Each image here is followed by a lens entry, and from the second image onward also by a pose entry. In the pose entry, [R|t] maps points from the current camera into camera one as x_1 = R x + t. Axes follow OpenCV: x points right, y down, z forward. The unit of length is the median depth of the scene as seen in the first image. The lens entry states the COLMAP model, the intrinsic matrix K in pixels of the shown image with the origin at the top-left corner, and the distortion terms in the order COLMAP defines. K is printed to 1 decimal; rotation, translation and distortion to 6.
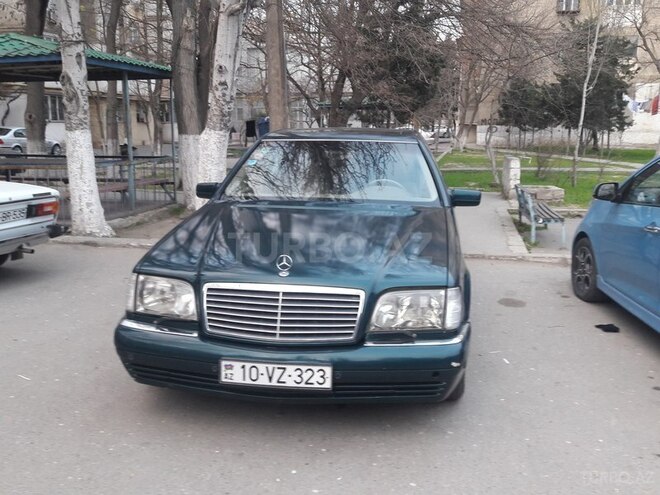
lens RADIAL K [[596.3, 0, 330.0], [0, 596.3, 247.5], [0, 0, 1]] dist [0.099264, -0.218944]
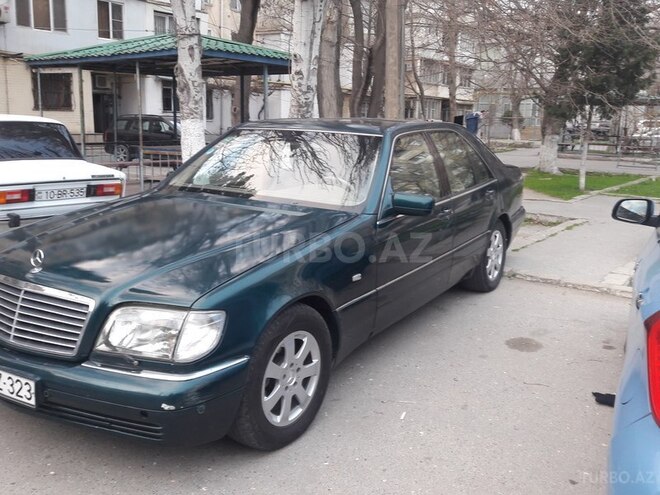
lens RADIAL K [[596.3, 0, 330.0], [0, 596.3, 247.5], [0, 0, 1]] dist [0.099264, -0.218944]
pose [[0.921311, 0.098076, -0.376254, 0.459568], [-0.096110, 0.995080, 0.024042, -0.037338], [0.376761, 0.014012, 0.926205, 0.226380]]
